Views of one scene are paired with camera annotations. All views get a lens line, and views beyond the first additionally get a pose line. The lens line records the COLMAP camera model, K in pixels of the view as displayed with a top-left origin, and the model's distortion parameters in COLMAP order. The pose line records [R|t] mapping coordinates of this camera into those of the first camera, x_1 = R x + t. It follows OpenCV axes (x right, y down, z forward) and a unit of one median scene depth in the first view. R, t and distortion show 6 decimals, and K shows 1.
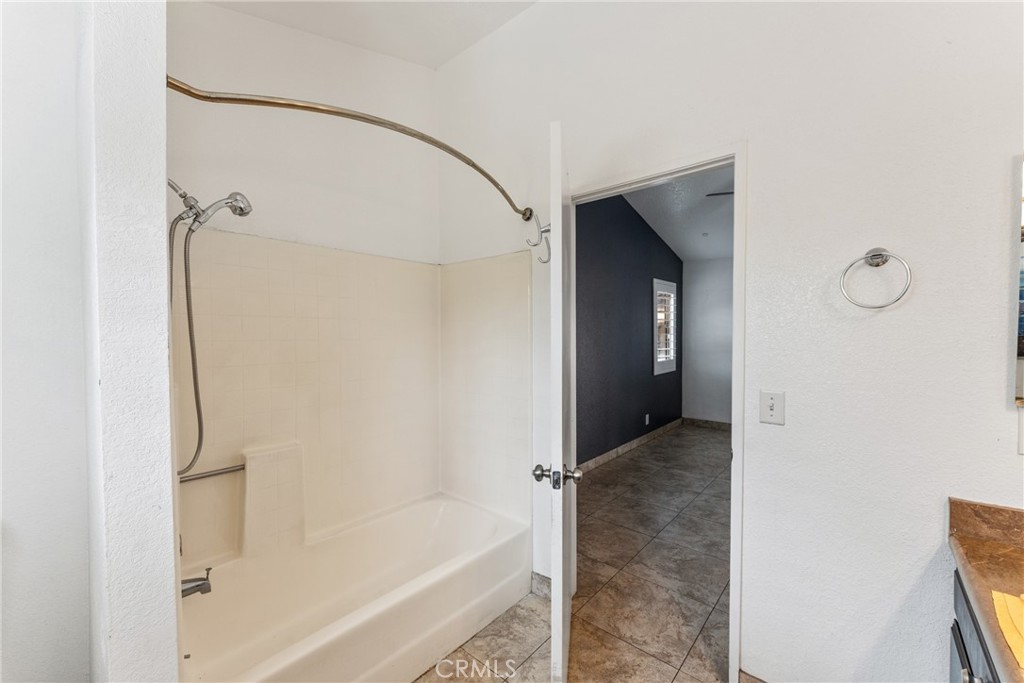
lens RADIAL K [[415.3, 0, 512.4], [0, 415.3, 341.4], [0, 0, 1]] dist [0.000428, -0.000059]
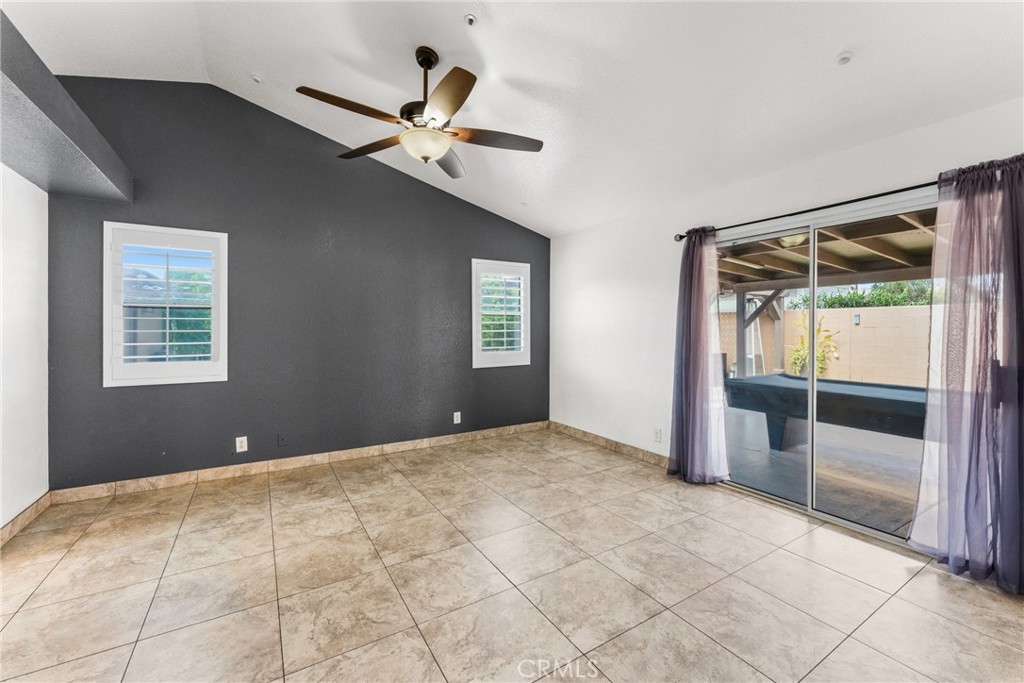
lens RADIAL K [[415.3, 0, 510.0], [0, 415.3, 336.9], [0, 0, 1]] dist [0.000428, -0.000059]
pose [[0.949694, 0.007787, -0.313083, 0.953228], [-0.007125, 0.999969, 0.003257, 0.012853], [0.313099, -0.000862, 0.949720, 0.250375]]
